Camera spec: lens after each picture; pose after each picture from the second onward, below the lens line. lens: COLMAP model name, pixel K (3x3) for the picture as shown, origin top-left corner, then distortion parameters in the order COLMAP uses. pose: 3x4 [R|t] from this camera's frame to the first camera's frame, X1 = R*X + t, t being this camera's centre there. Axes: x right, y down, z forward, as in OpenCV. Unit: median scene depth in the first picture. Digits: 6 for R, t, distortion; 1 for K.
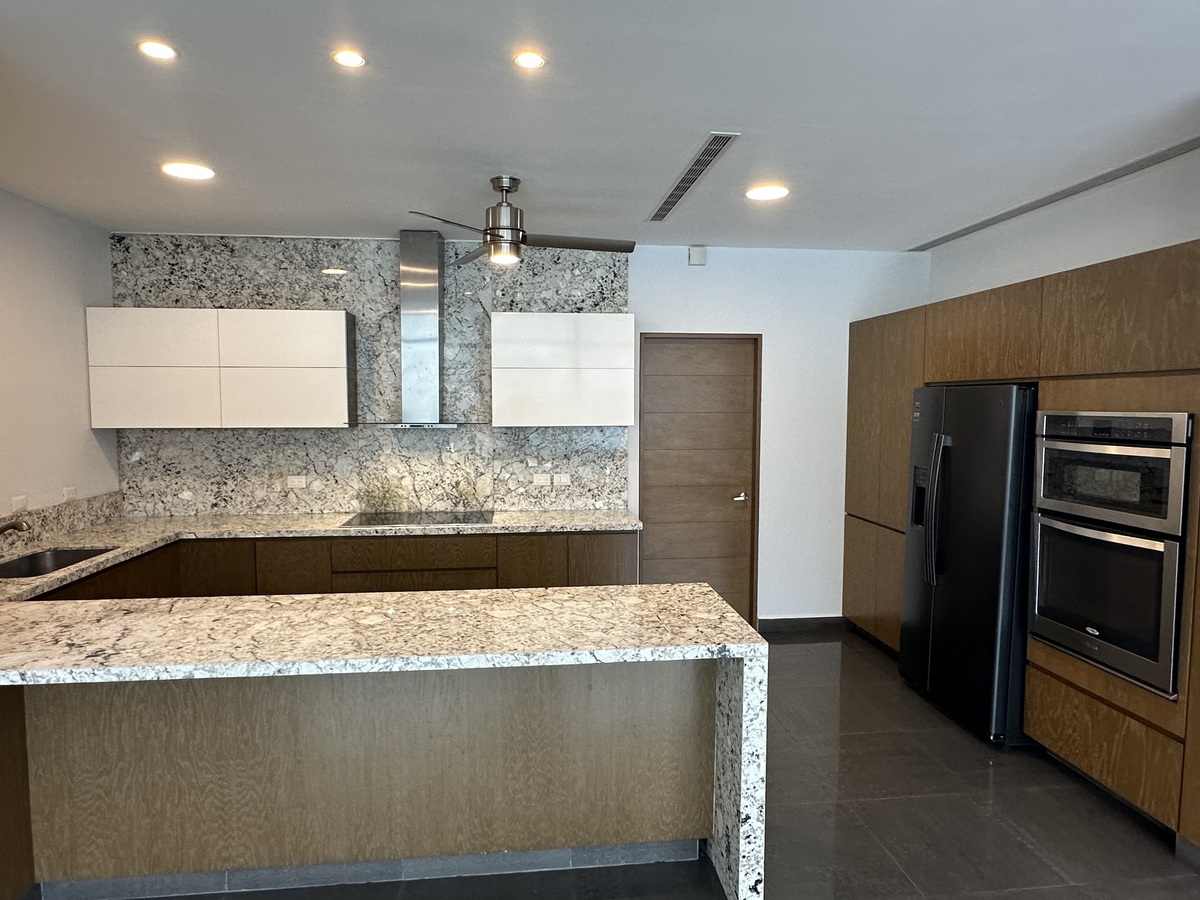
lens RADIAL K [[719.0, 0, 600.3], [0, 719.0, 457.0], [0, 0, 1]] dist [0.015282, -0.011396]
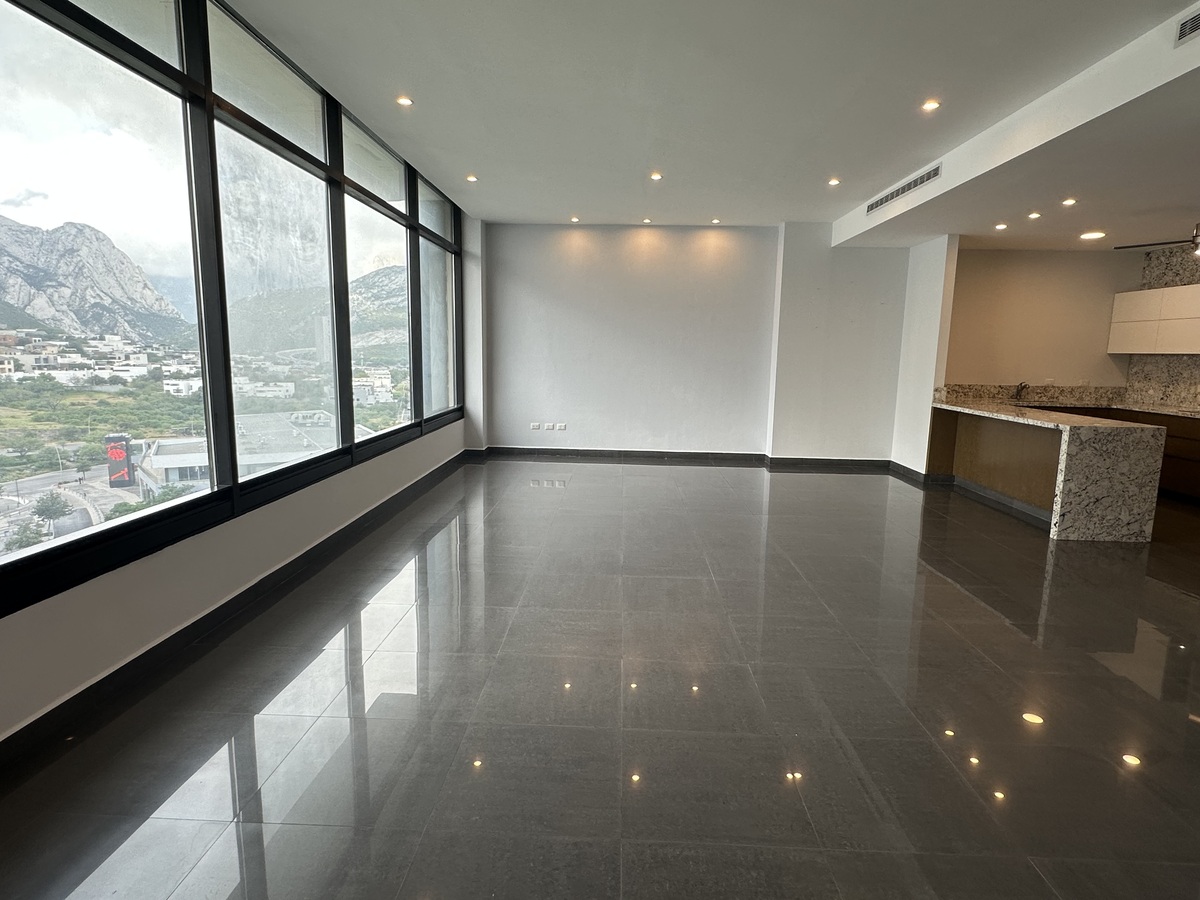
lens RADIAL K [[665.0, 0, 592.0], [0, 665.0, 451.4], [0, 0, 1]] dist [-0.006445, -0.002575]
pose [[-0.147327, 0.145838, -0.978277, 1.311939], [-0.088204, 0.983192, 0.159854, 0.059548], [0.985147, 0.109839, -0.131987, -0.153330]]
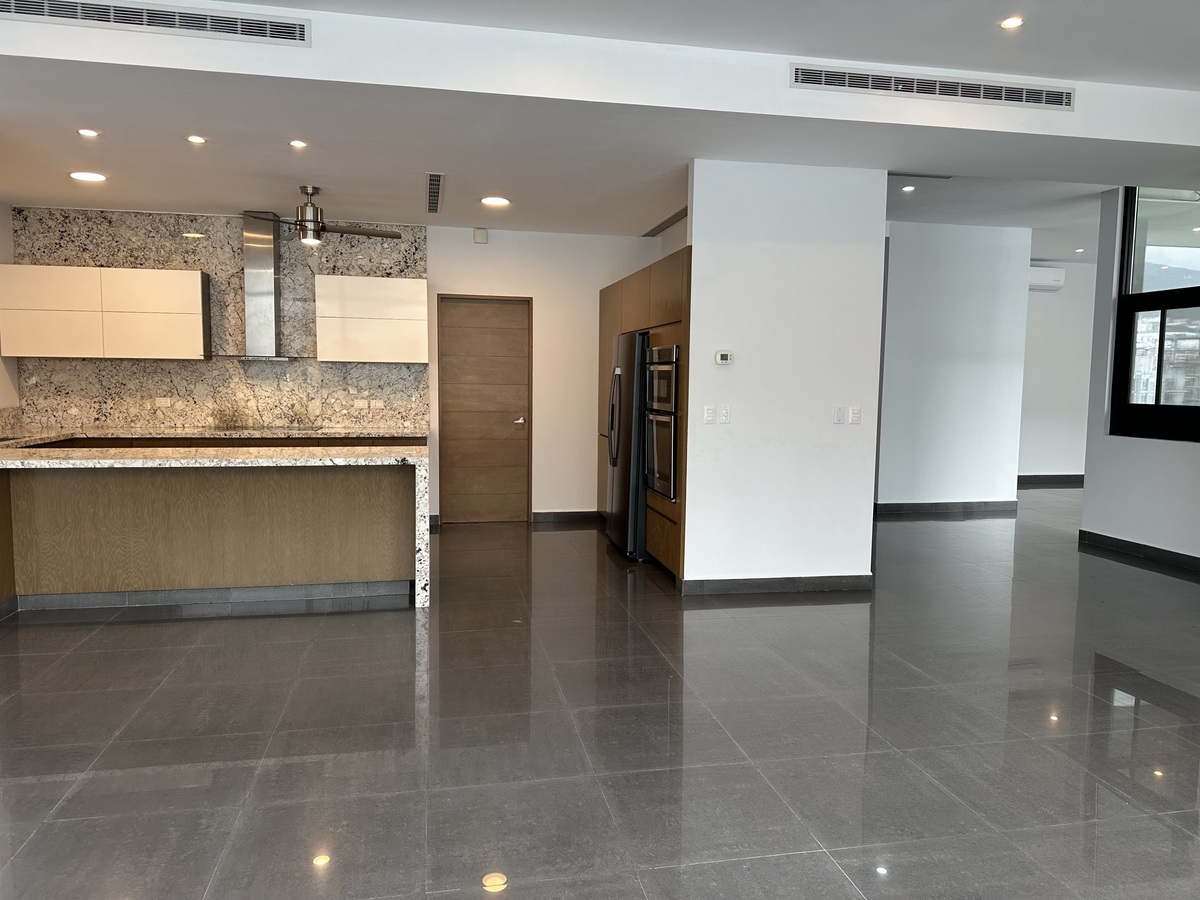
lens RADIAL K [[828.2, 0, 611.5], [0, 828.2, 456.5], [0, 0, 1]] dist [0.042811, -0.055712]
pose [[0.994653, 0.002634, 0.103241, 0.234865], [-0.005058, 0.999717, 0.023226, 0.096890], [-0.103150, -0.023624, 0.994385, -0.600304]]
